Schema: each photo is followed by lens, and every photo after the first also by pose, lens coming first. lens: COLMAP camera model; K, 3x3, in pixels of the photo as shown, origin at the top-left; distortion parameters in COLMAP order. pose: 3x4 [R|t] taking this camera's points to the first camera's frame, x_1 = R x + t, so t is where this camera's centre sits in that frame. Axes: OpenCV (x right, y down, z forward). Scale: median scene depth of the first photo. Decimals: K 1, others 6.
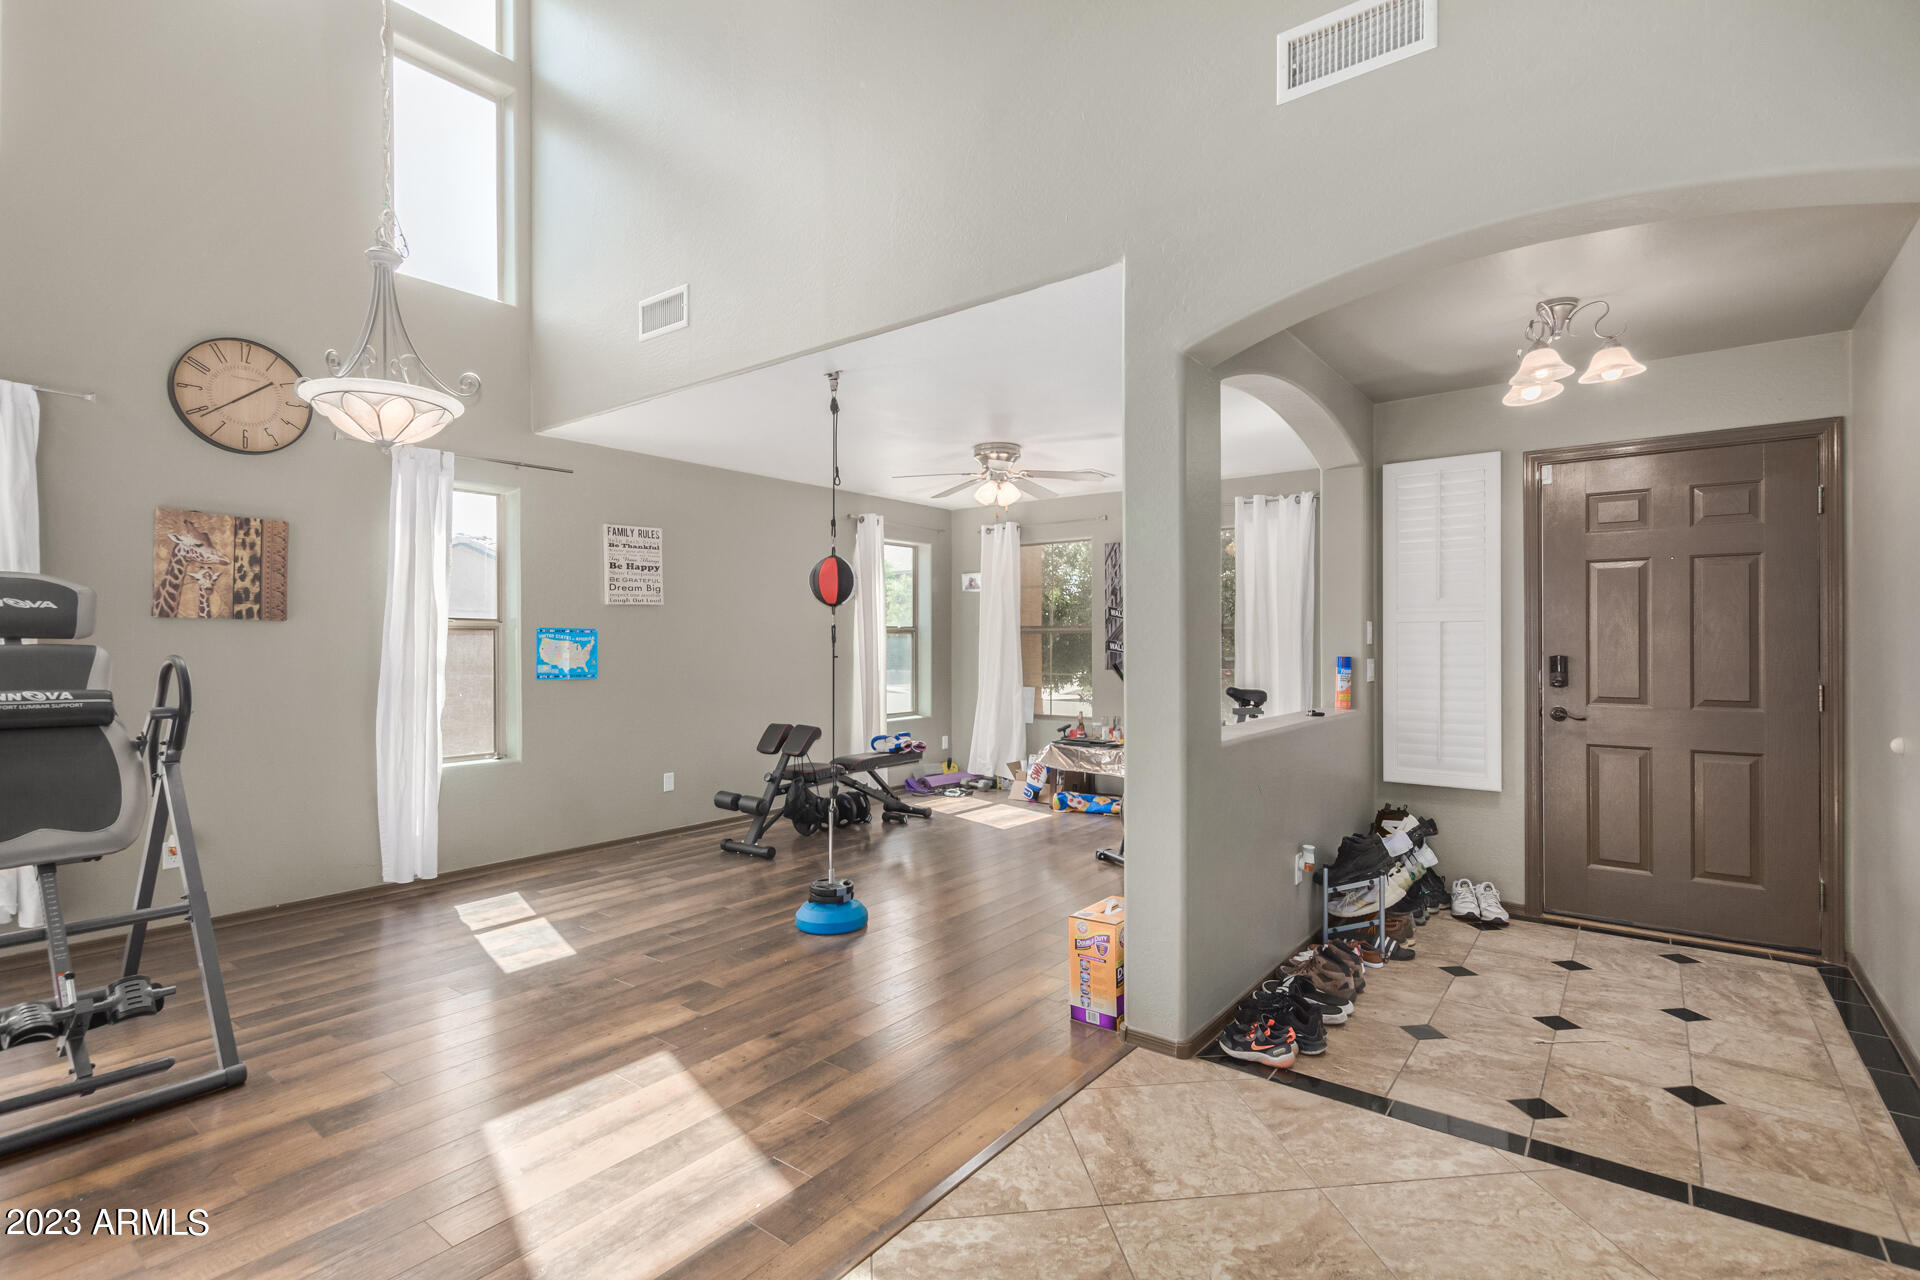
lens RADIAL K [[905.2, 0, 960.0], [0, 905.2, 640.0], [0, 0, 1]] dist [0.001531, 0.000293]
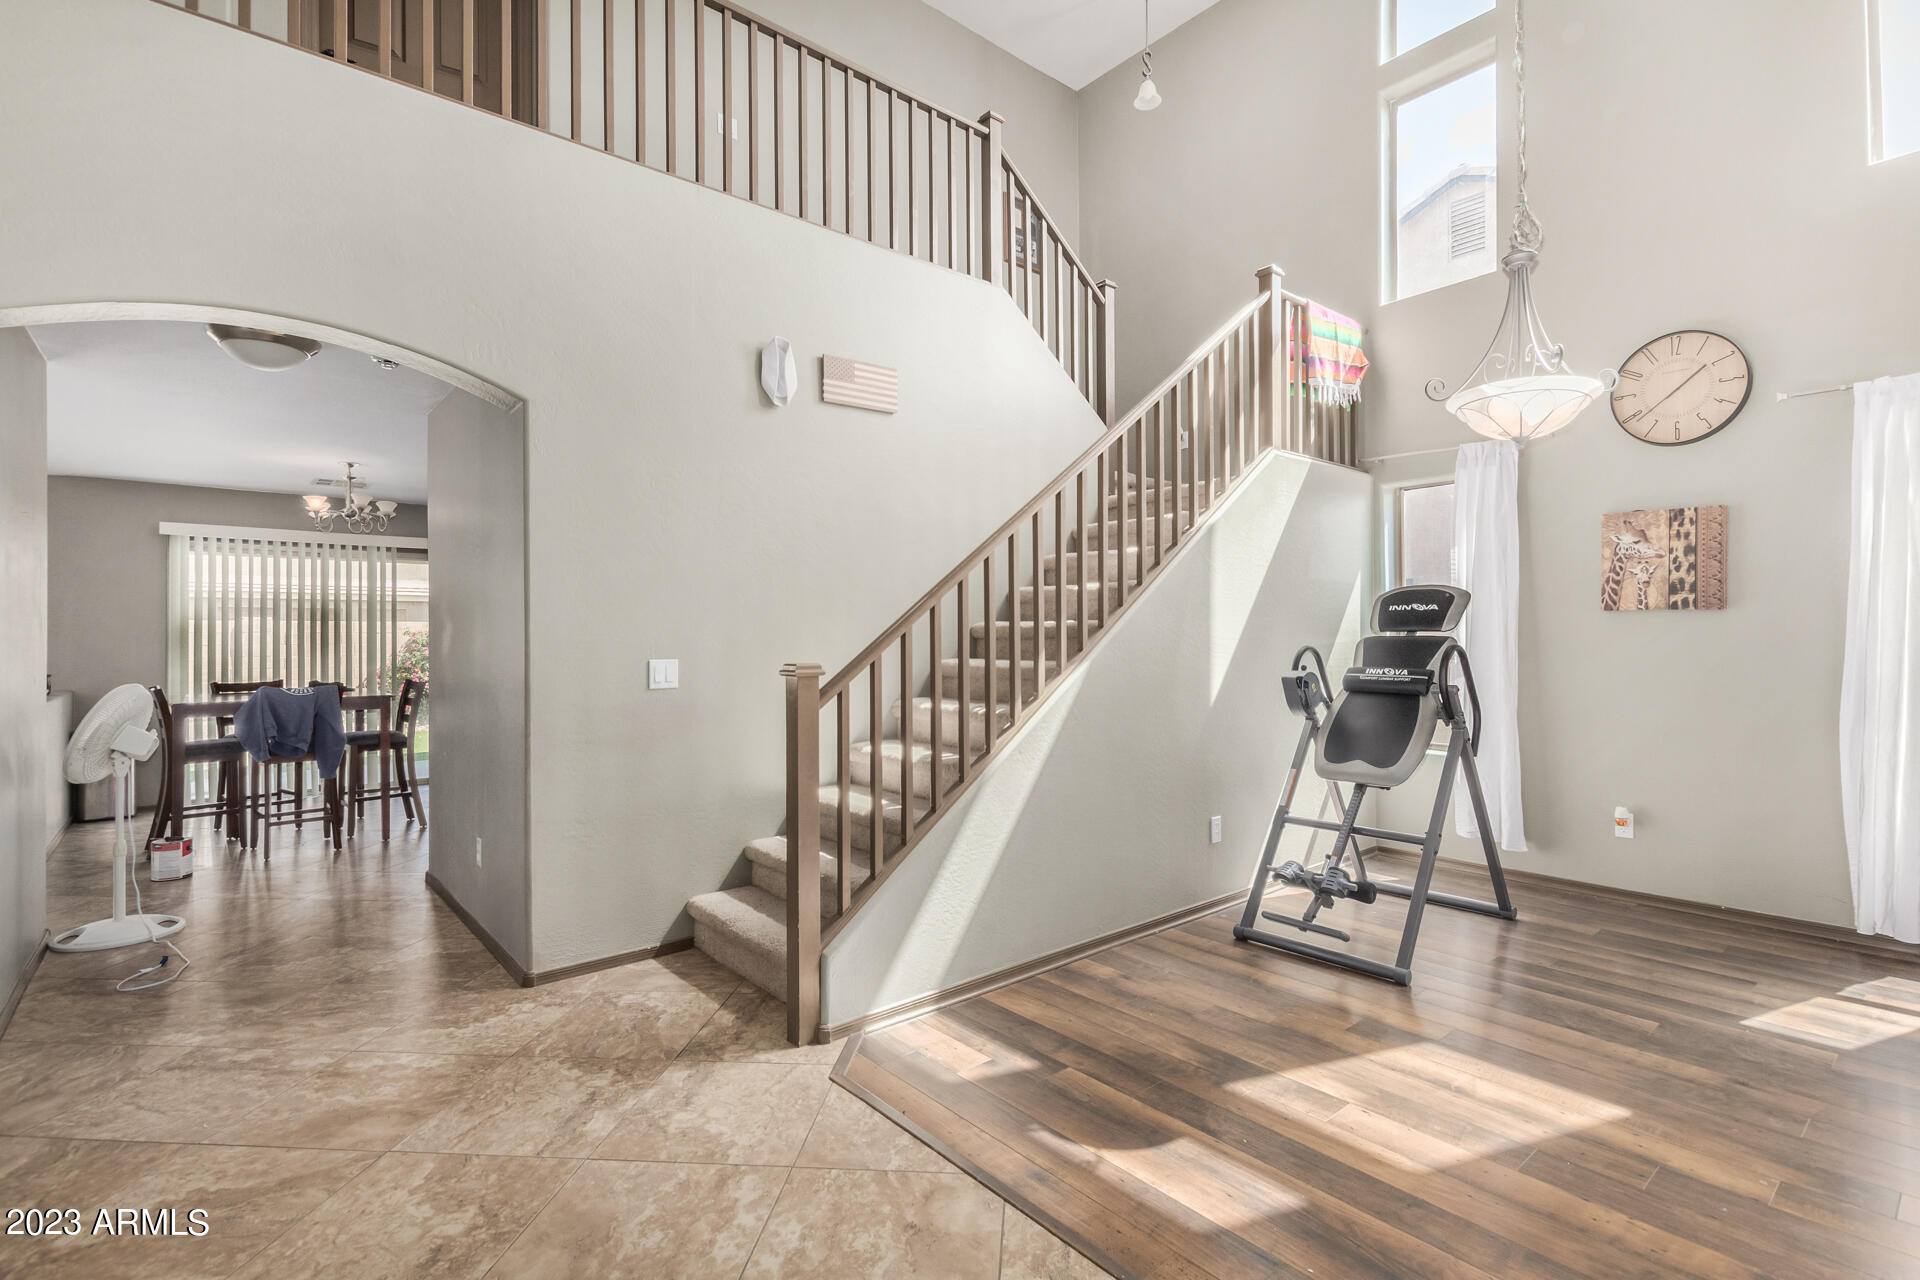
lens RADIAL K [[891.8, 0, 960.0], [0, 891.8, 640.0], [0, 0, 1]] dist [0.001742, 0.000181]
pose [[-0.217260, 0.003399, -0.976108, 0.271616], [0.009439, 0.999954, 0.001381, 0.001572], [0.976068, -0.008913, -0.217282, 0.334180]]
